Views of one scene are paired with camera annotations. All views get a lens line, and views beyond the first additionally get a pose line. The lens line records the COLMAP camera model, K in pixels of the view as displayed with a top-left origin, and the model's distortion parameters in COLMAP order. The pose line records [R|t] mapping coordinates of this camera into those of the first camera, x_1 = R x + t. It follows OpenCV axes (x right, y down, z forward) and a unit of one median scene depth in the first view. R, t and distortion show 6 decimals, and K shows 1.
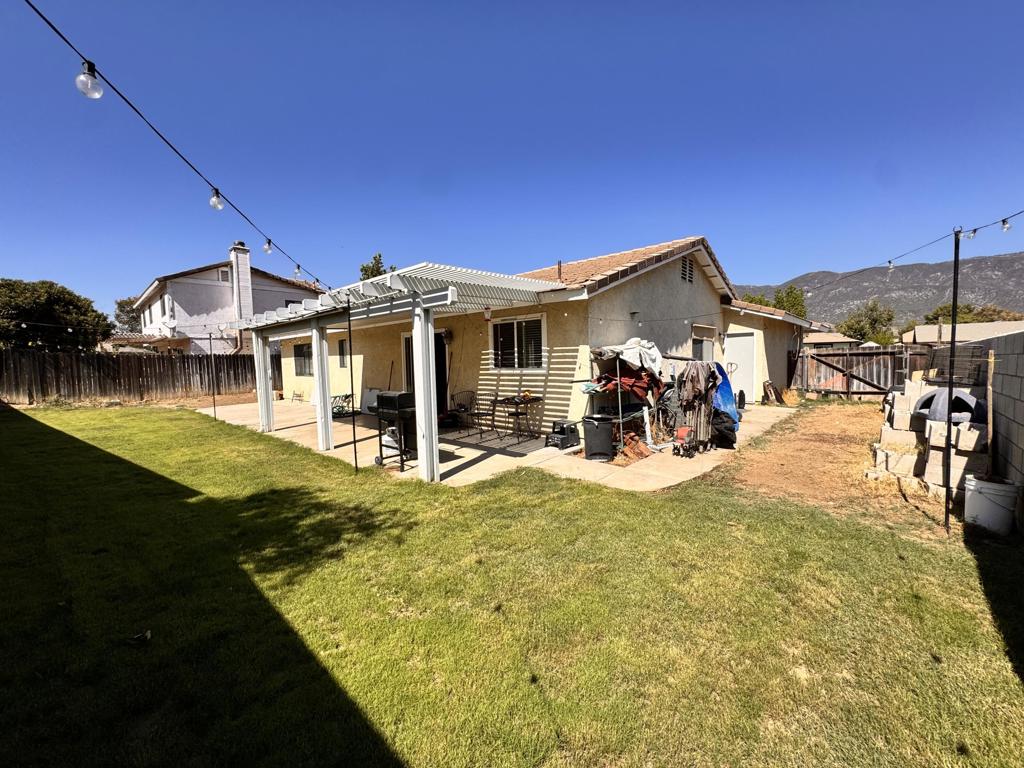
lens RADIAL K [[410.9, 0, 511.2], [0, 410.9, 386.3], [0, 0, 1]] dist [-0.004078, 0.000332]
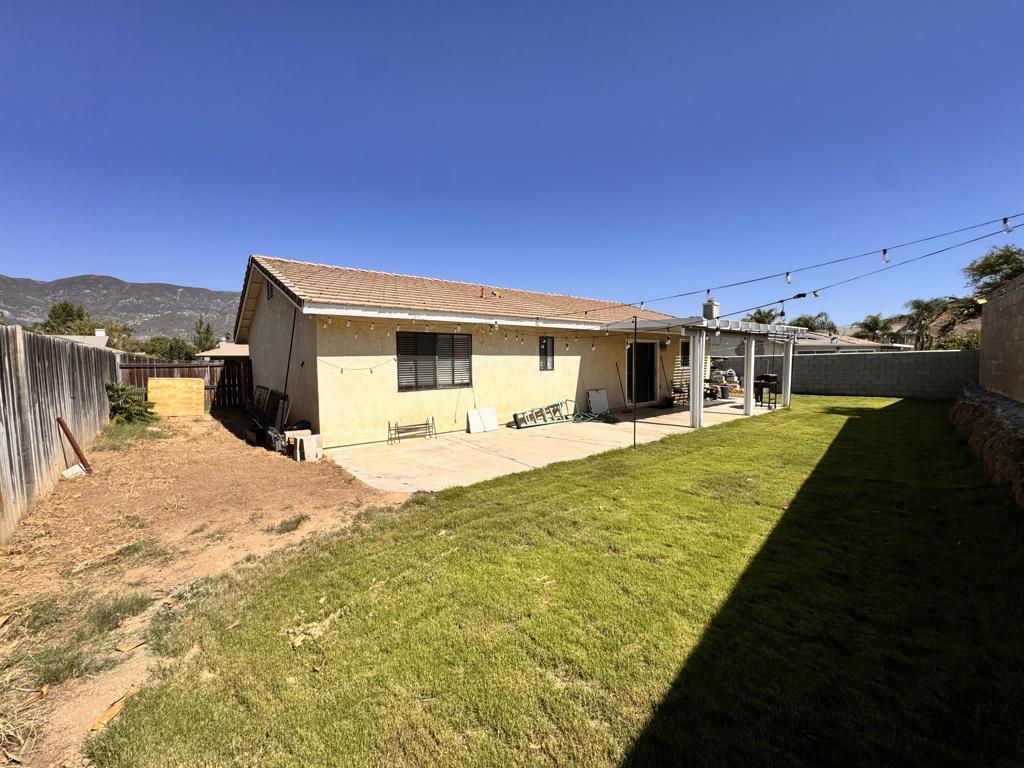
lens RADIAL K [[410.9, 0, 511.1], [0, 410.9, 383.4], [0, 0, 1]] dist [-0.004078, 0.000332]
pose [[0.136731, -0.036608, 0.989932, -1.200634], [0.077337, 0.996661, 0.026175, -0.046968], [-0.987585, 0.072980, 0.139105, 0.944040]]
